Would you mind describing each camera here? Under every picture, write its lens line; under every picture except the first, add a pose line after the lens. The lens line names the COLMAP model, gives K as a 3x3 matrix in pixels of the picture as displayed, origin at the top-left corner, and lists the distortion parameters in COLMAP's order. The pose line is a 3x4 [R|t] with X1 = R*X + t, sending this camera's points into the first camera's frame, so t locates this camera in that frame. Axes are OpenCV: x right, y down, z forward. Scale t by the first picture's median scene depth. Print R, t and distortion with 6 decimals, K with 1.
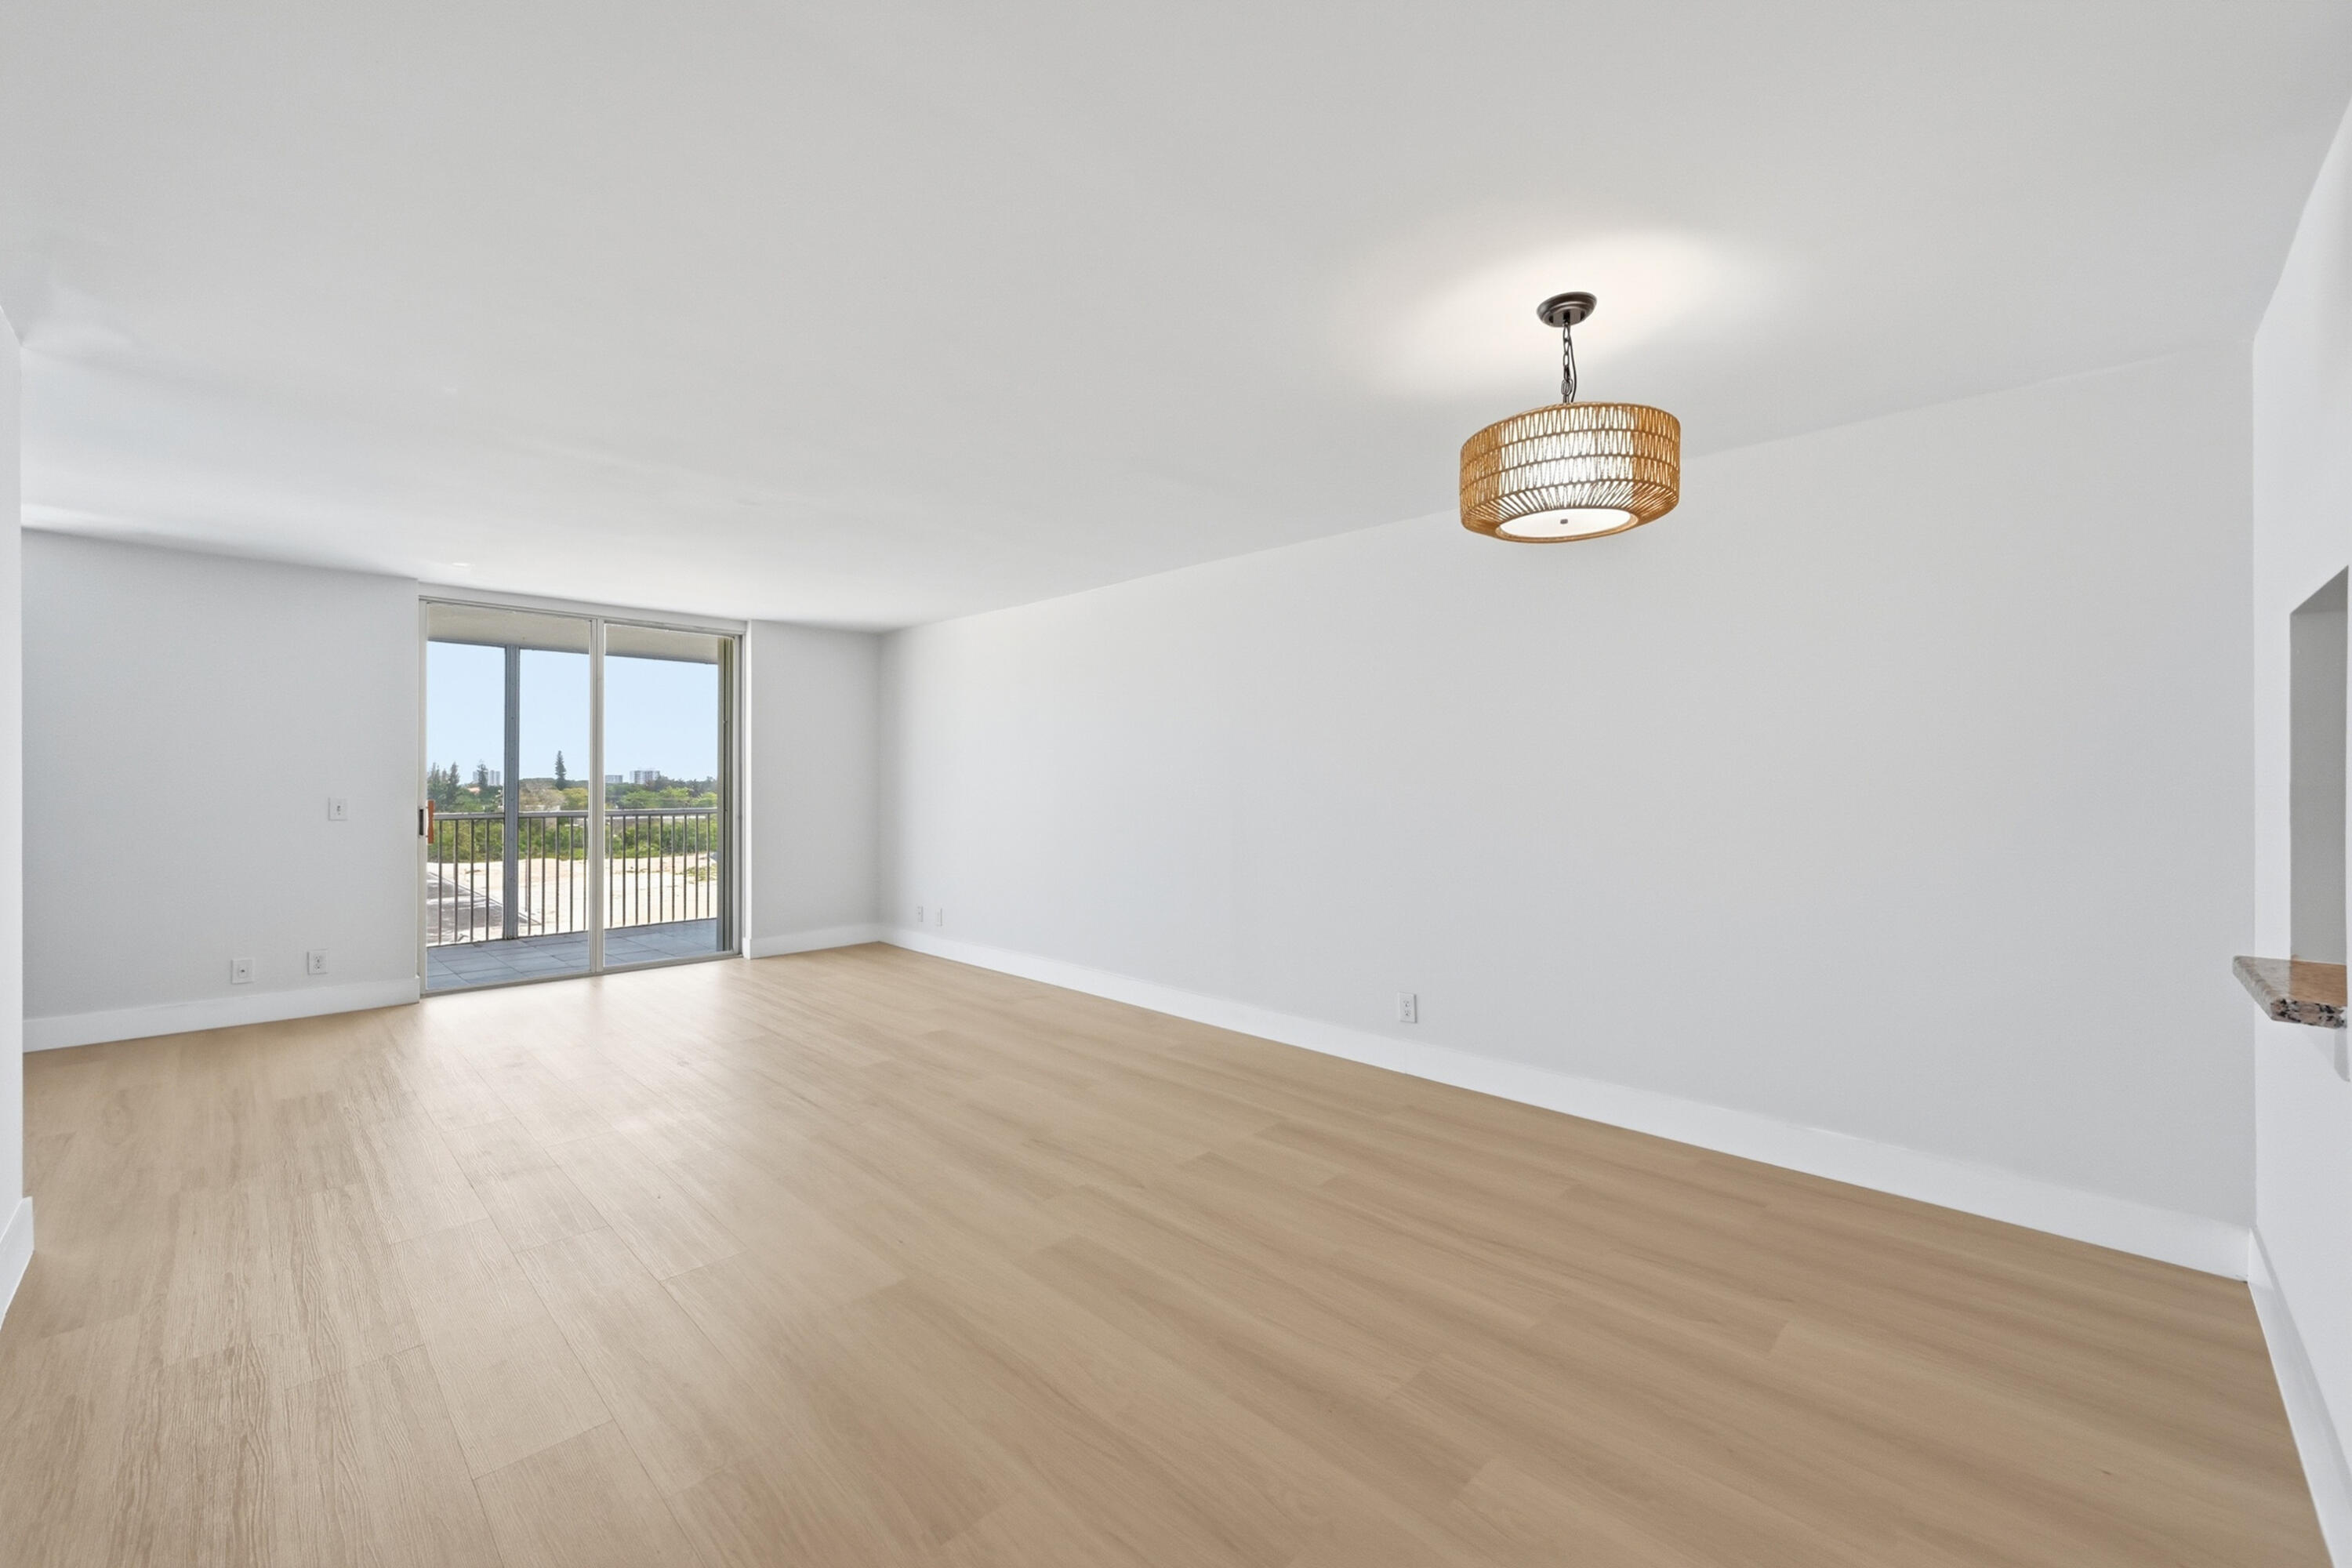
lens RADIAL K [[945.4, 0, 1165.4], [0, 945.4, 781.1], [0, 0, 1]] dist [0.002163, 0.000006]
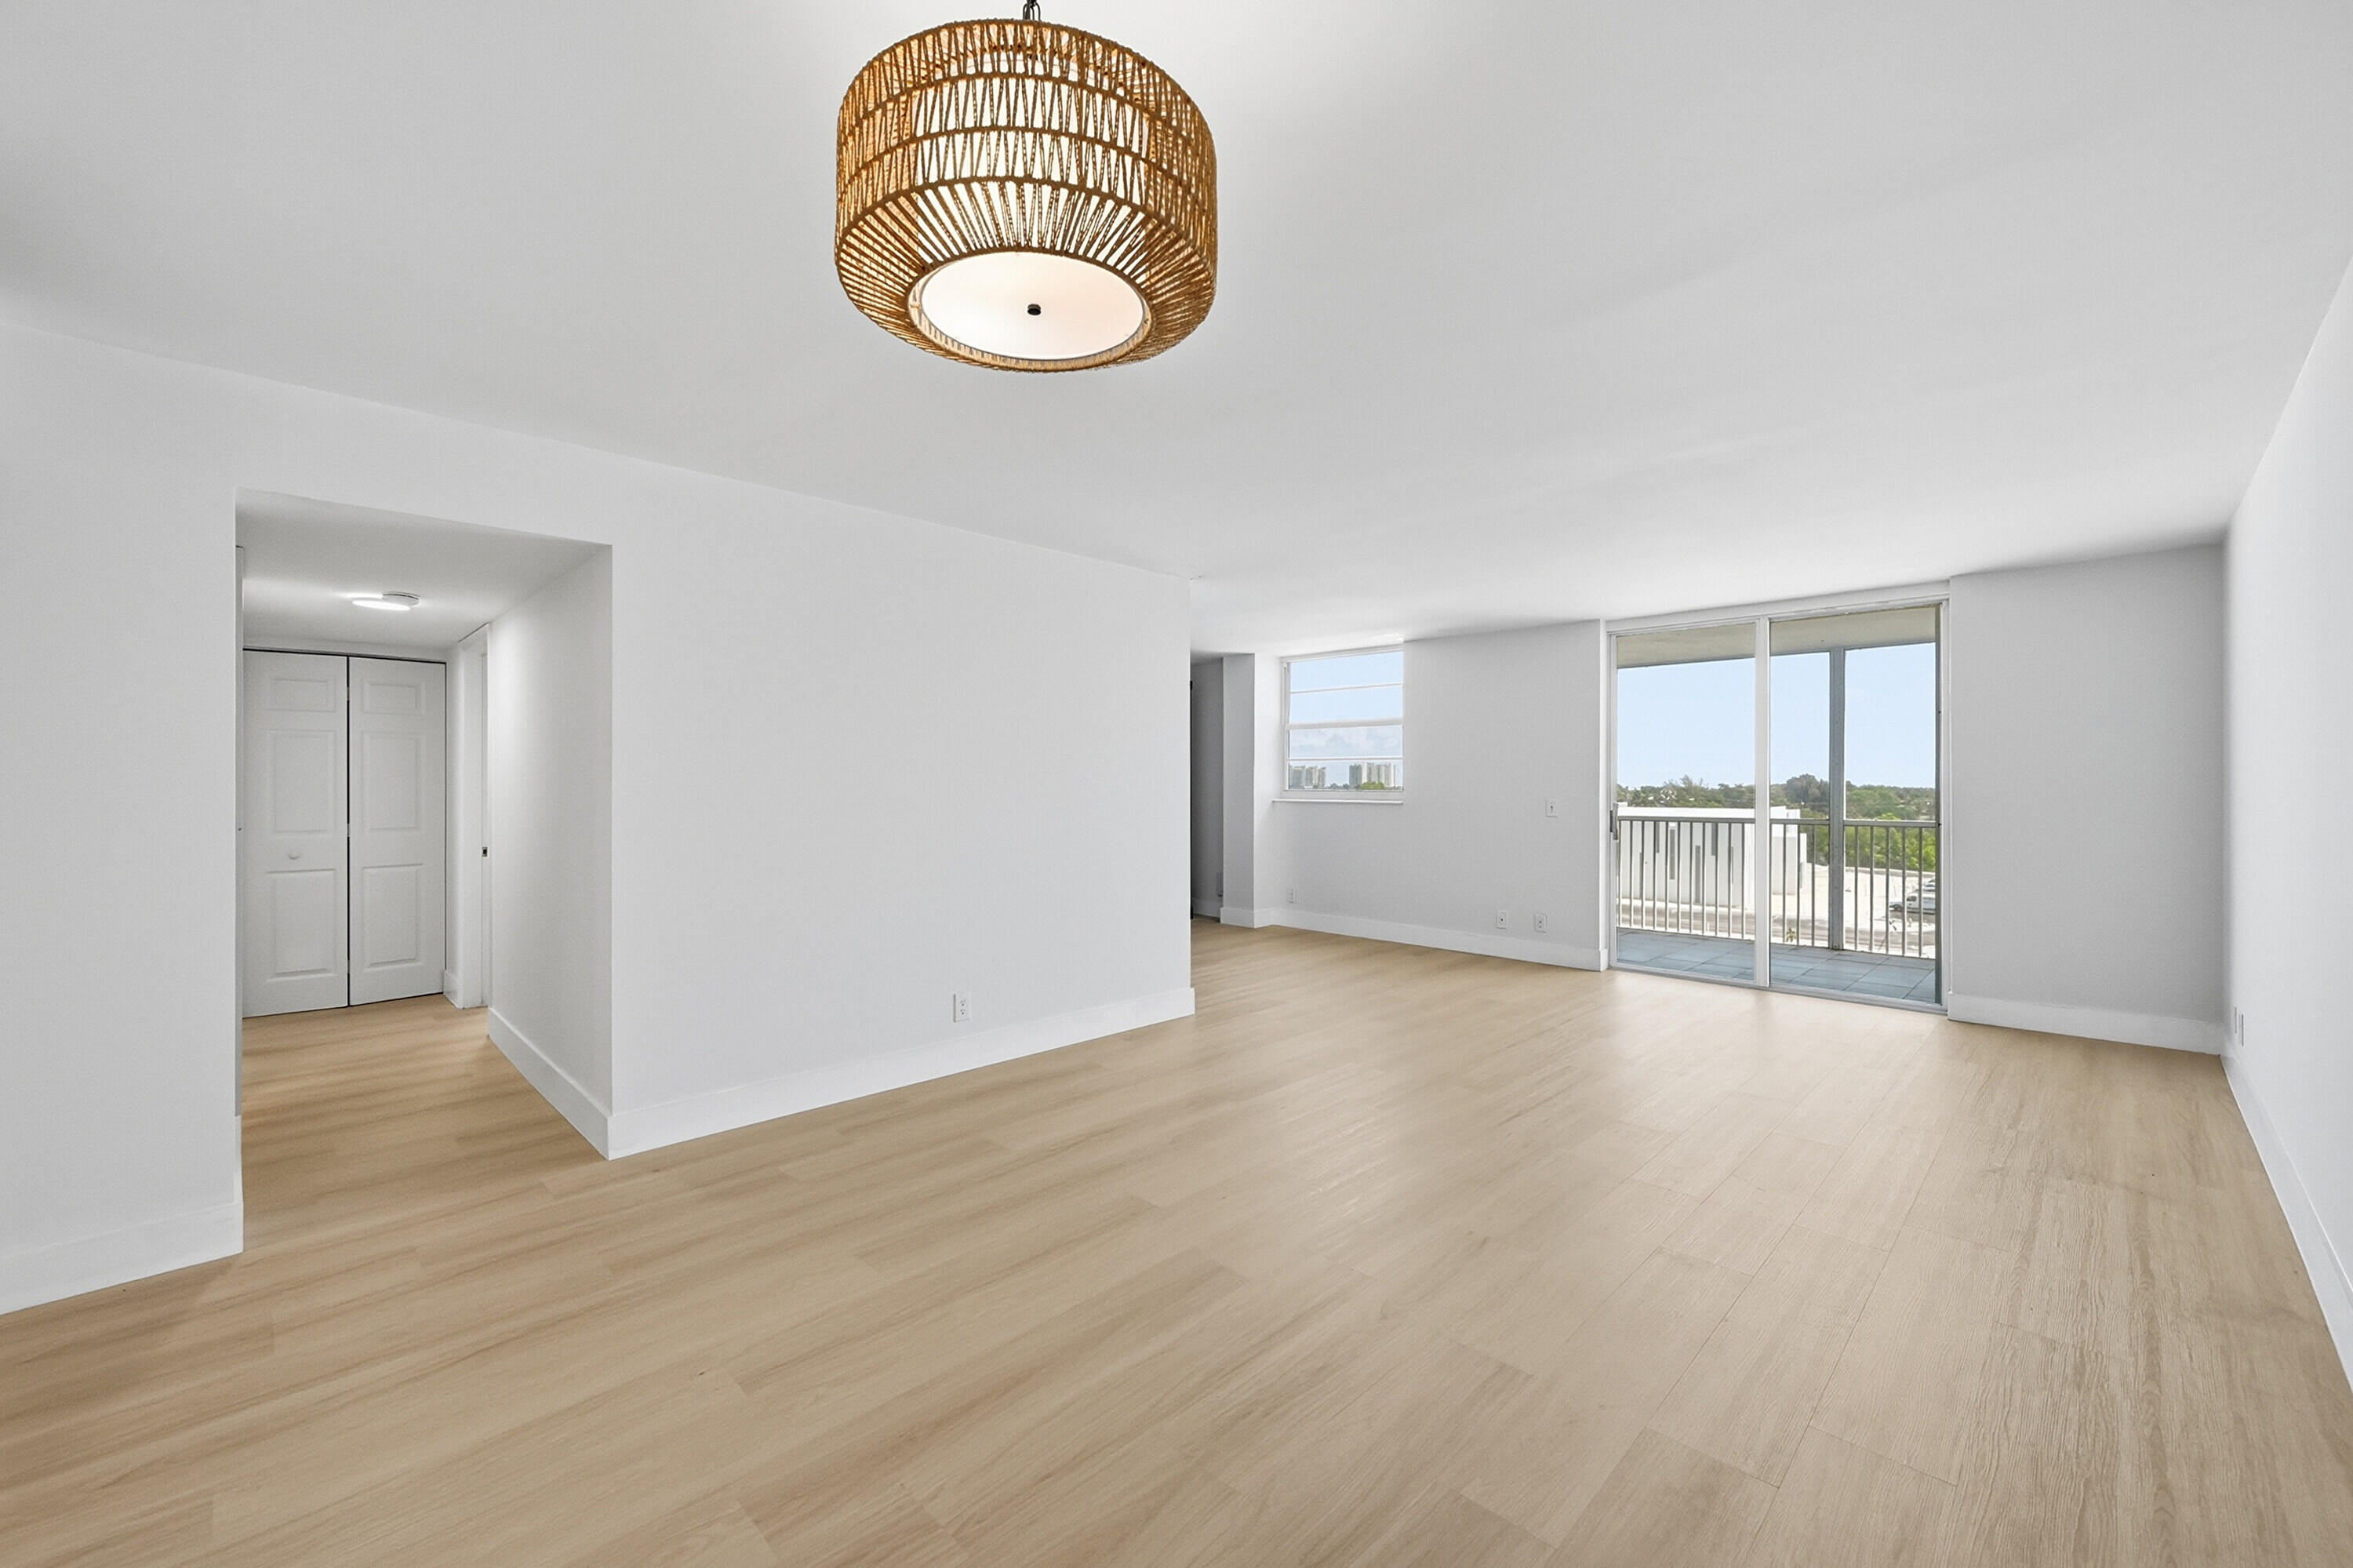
lens RADIAL K [[945.8, 0, 1165.9], [0, 945.8, 781.1], [0, 0, 1]] dist [0.002163, 0.000006]
pose [[-0.013751, -0.007546, -0.999877, 0.337519], [-0.000033, 0.999972, -0.007546, 0.000466], [0.999905, -0.000070, -0.013751, 0.378738]]
